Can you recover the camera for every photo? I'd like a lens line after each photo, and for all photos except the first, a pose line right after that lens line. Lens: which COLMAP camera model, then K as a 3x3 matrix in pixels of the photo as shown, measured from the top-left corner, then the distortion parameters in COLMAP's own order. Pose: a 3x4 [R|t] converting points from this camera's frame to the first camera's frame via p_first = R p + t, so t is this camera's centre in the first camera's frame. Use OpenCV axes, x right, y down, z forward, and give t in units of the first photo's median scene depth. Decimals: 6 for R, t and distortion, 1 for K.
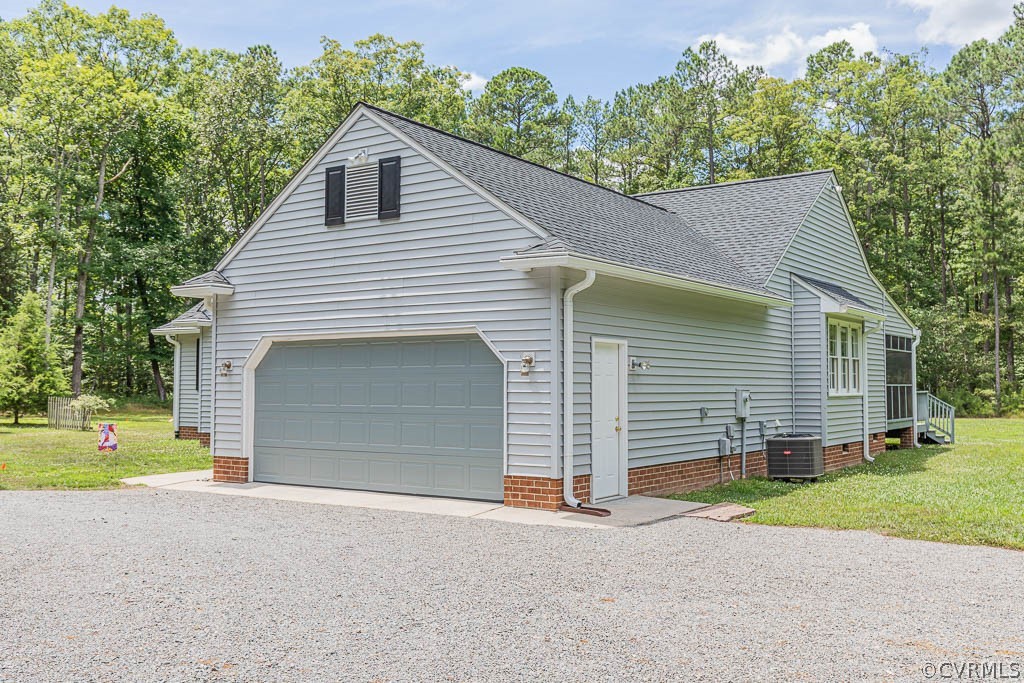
lens RADIAL K [[954.9, 0, 512.6], [0, 954.9, 340.4], [0, 0, 1]] dist [0.004471, 0.000000]
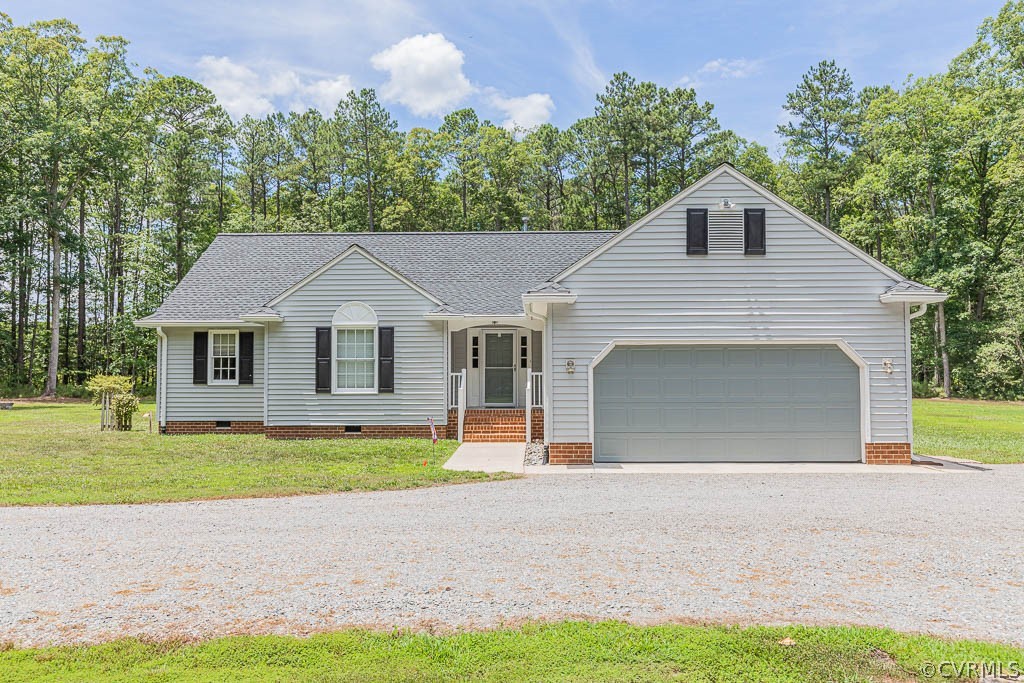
lens RADIAL K [[801.4, 0, 512.3], [0, 801.4, 344.0], [0, 0, 1]] dist [0.002924, 0.001286]
pose [[0.838583, 0.015626, 0.544550, -0.972445], [-0.022508, 0.999729, 0.005973, -0.003337], [-0.544309, -0.017265, 0.838707, 0.241375]]
